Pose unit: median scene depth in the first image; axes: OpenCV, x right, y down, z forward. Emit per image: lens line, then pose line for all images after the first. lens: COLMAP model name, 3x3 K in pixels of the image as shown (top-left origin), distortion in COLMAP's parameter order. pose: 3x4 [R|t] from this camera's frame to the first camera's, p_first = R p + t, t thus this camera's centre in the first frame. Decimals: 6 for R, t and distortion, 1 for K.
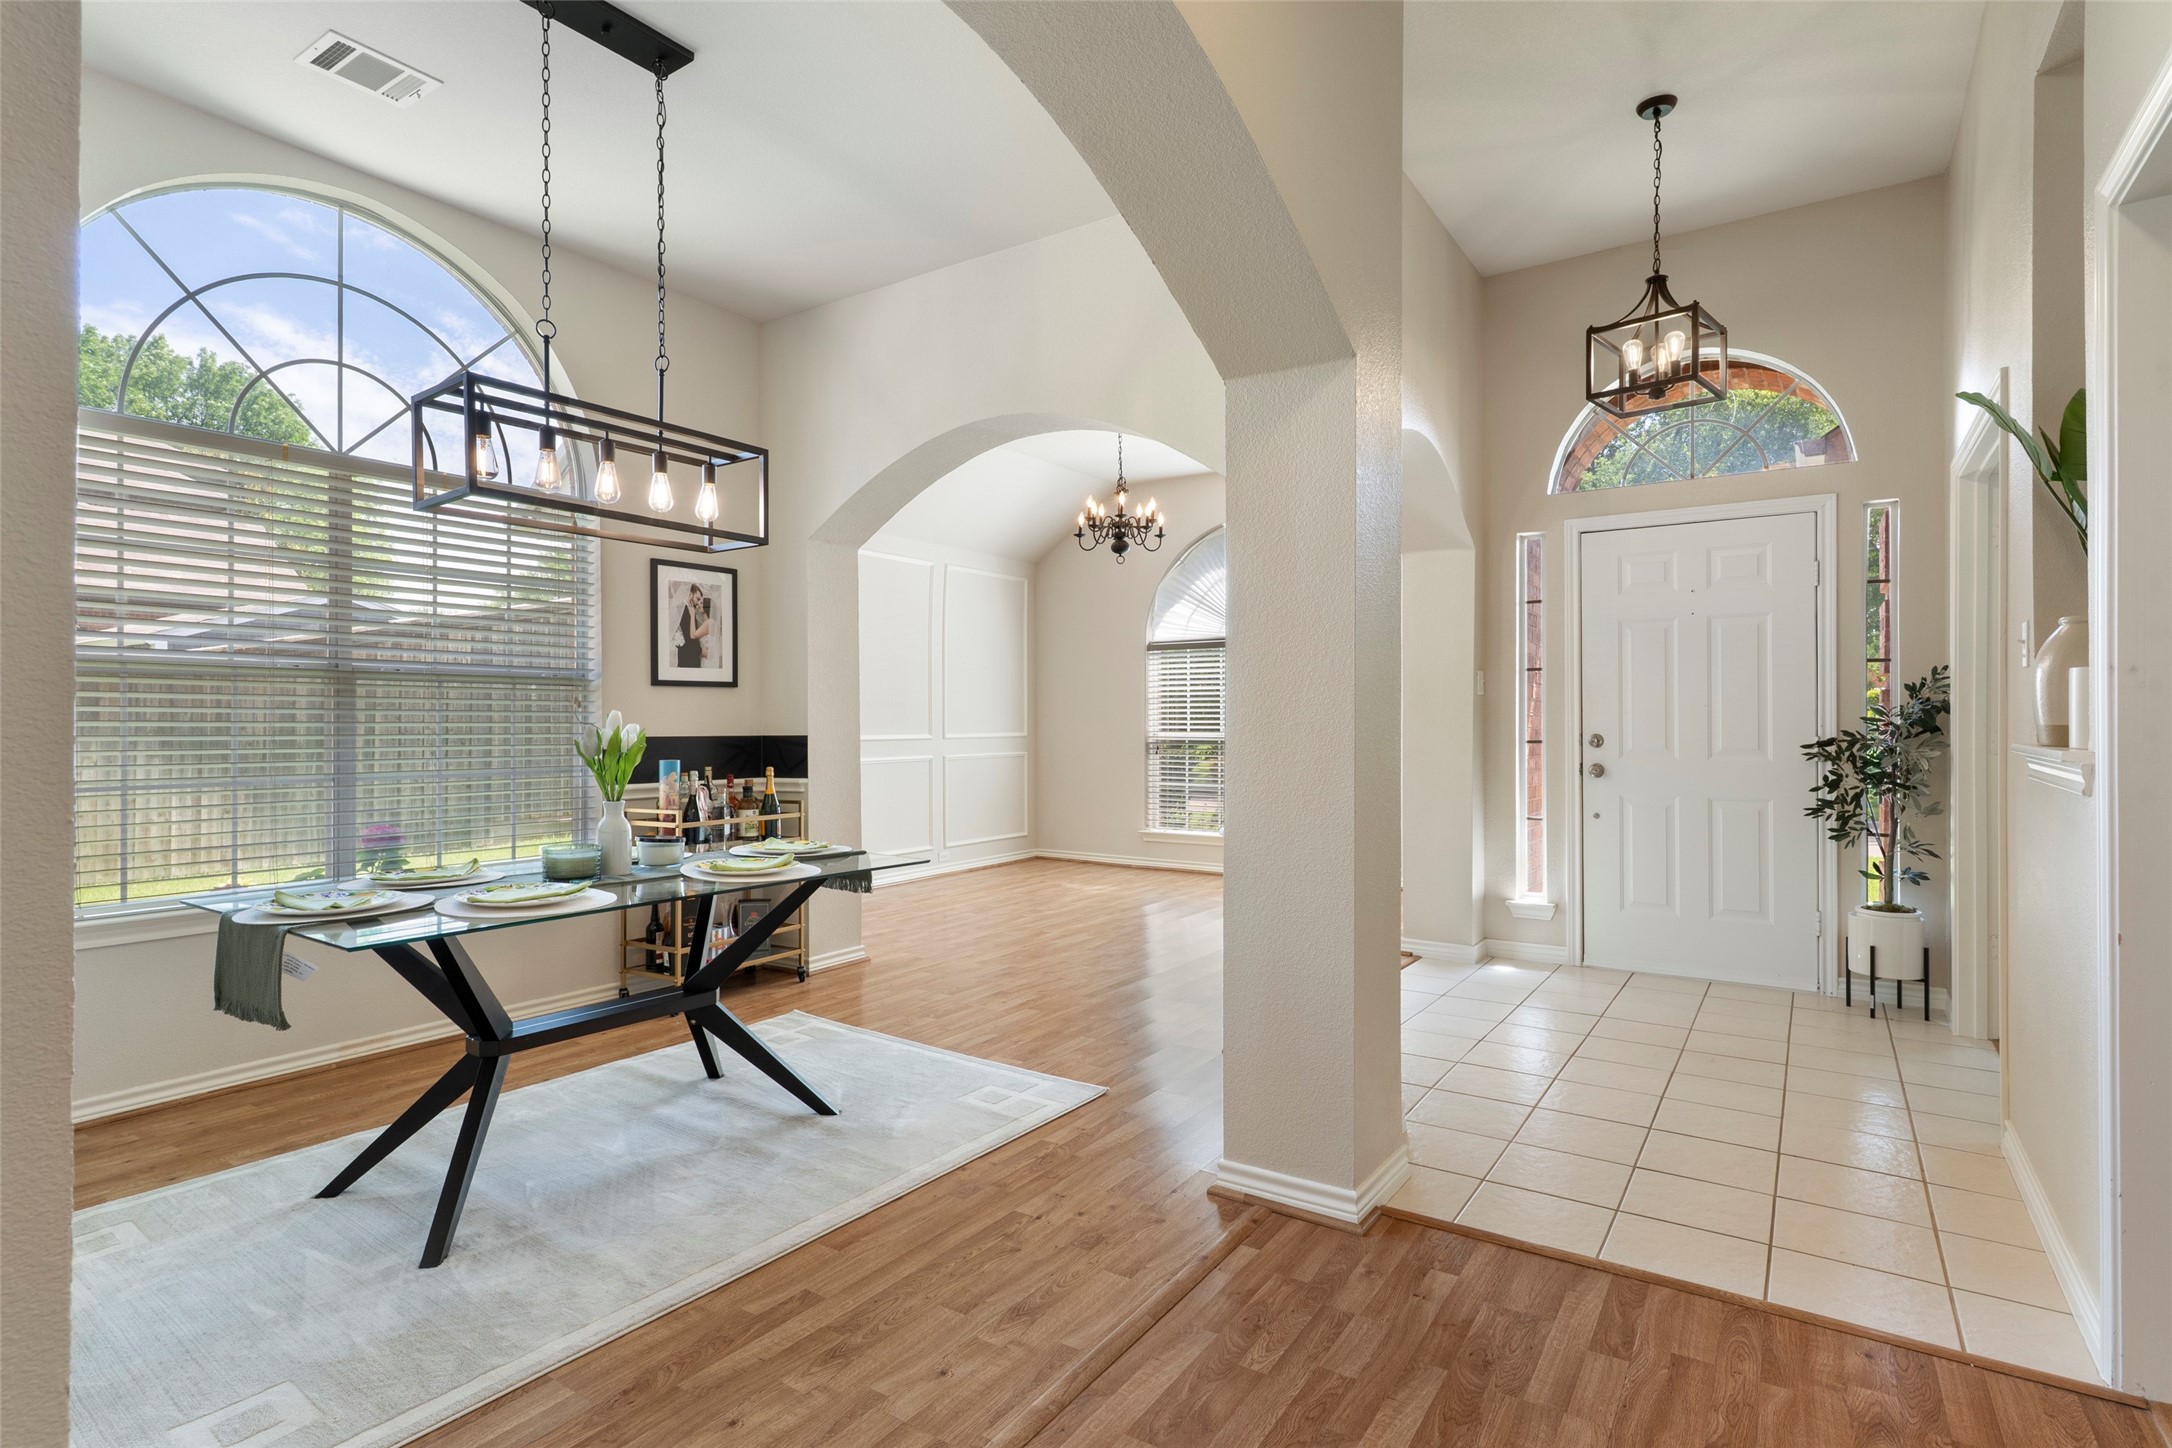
lens RADIAL K [[1076.2, 0, 1060.1], [0, 1076.2, 716.5], [0, 0, 1]] dist [0.002712, -0.000280]
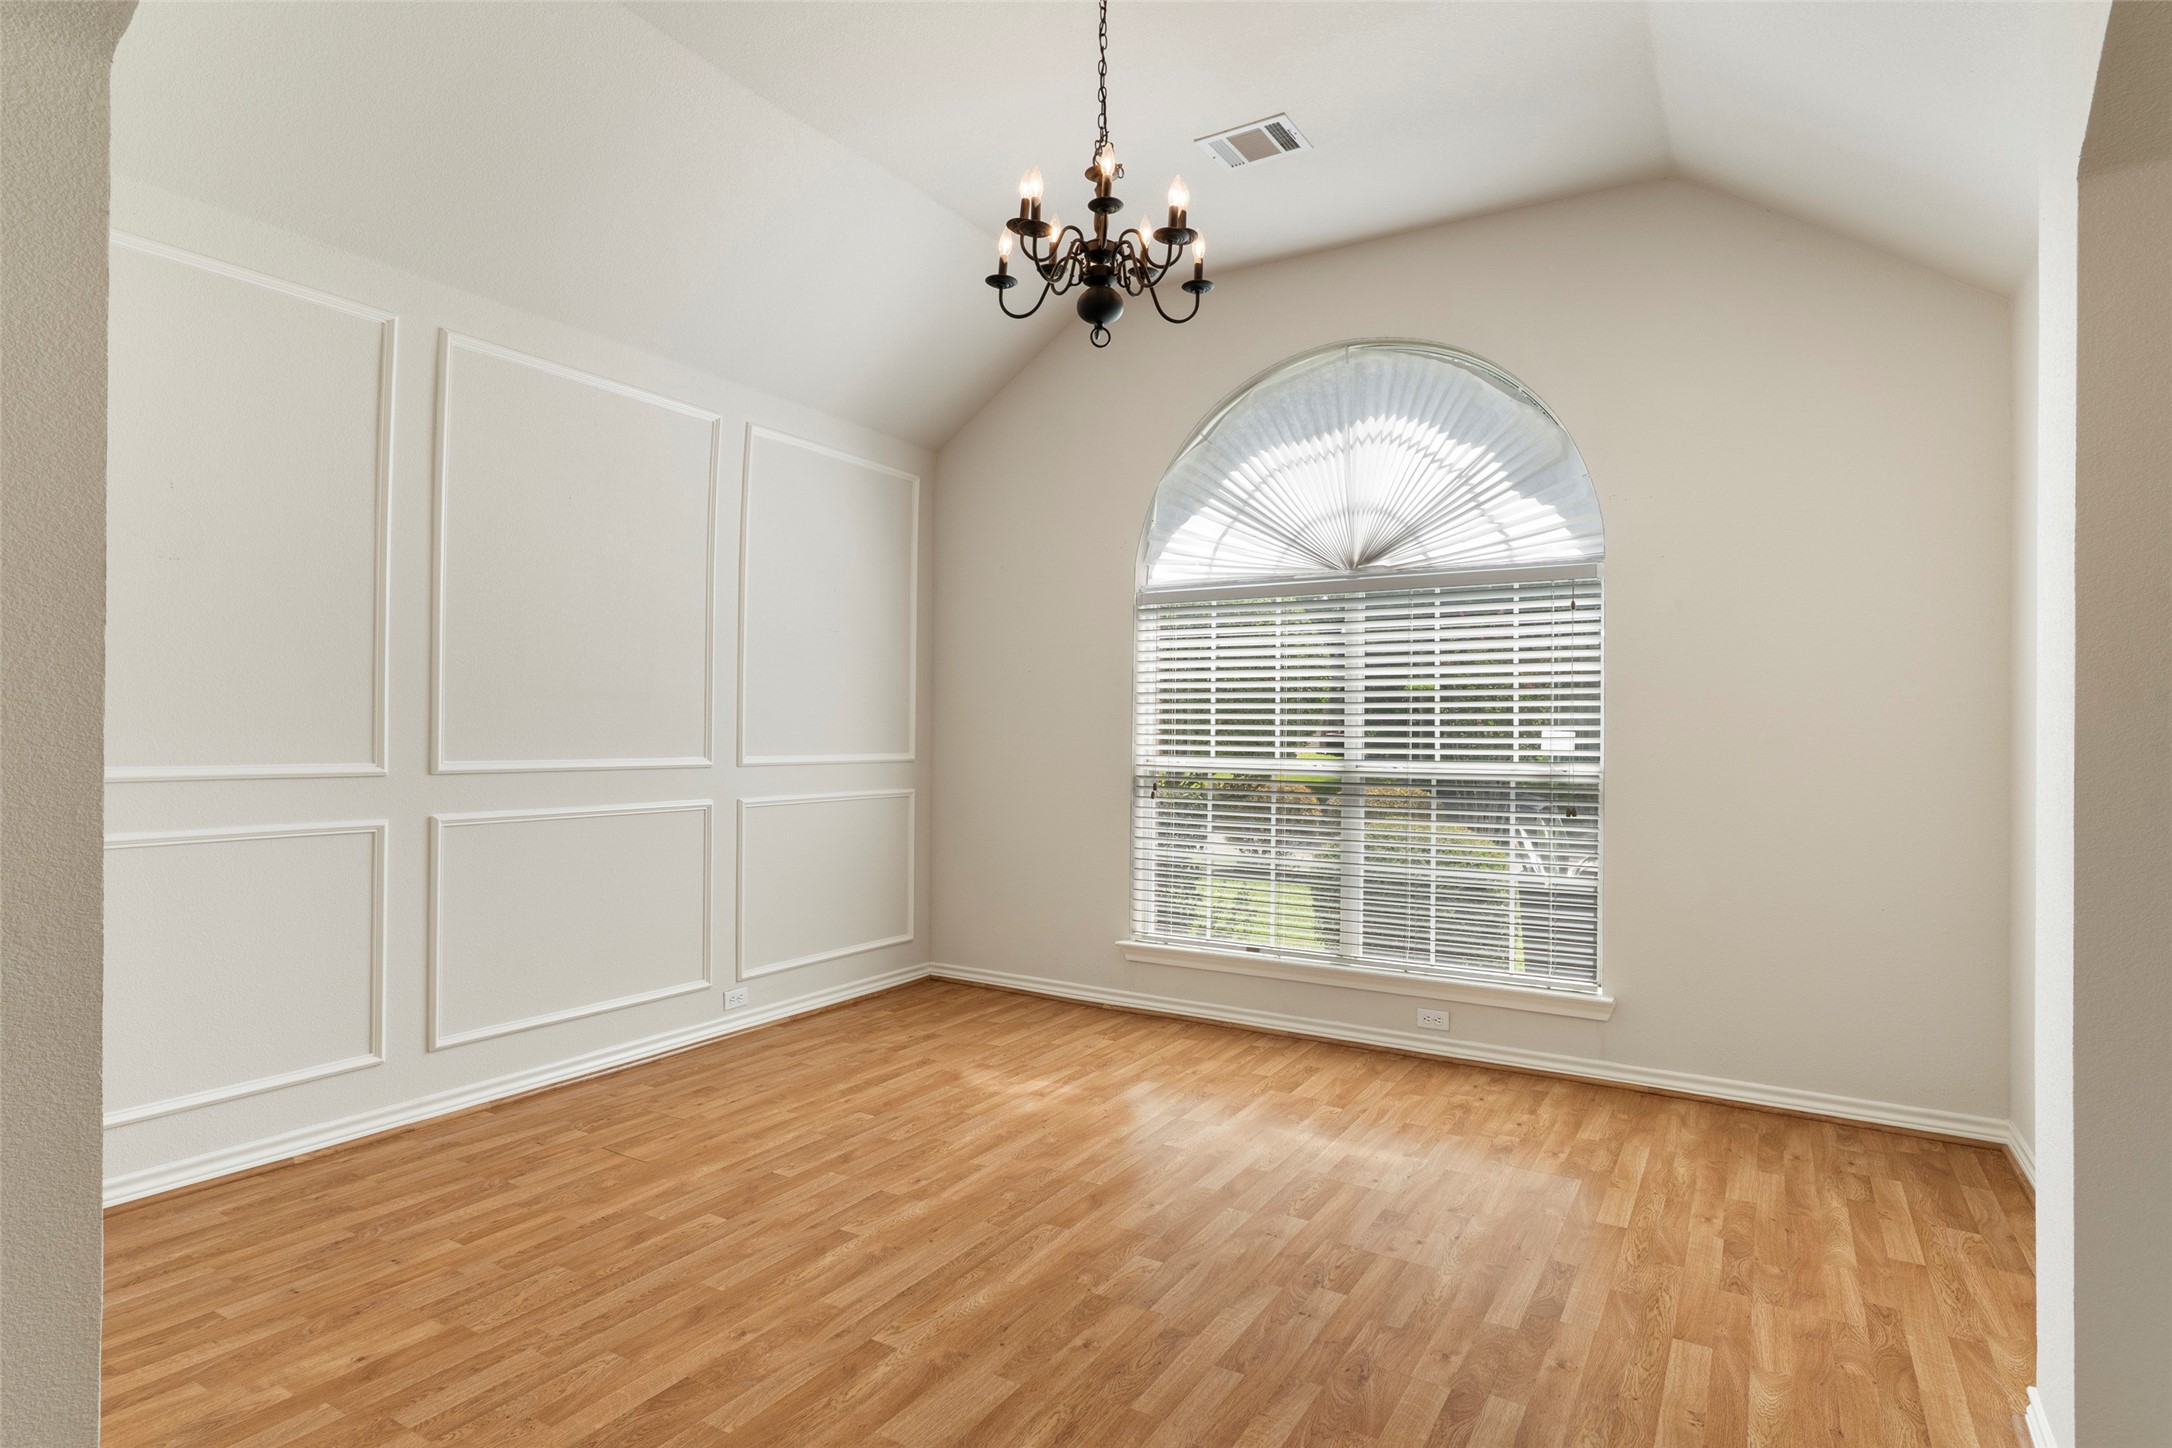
lens RADIAL K [[1151.2, 0, 1074.0], [0, 1151.2, 720.3], [0, 0, 1]] dist [-0.000670, -0.000622]
pose [[0.998256, 0.012496, 0.057694, 0.042134], [-0.012132, 0.999904, -0.006658, 0.001448], [-0.057771, 0.005947, 0.998312, 1.034110]]
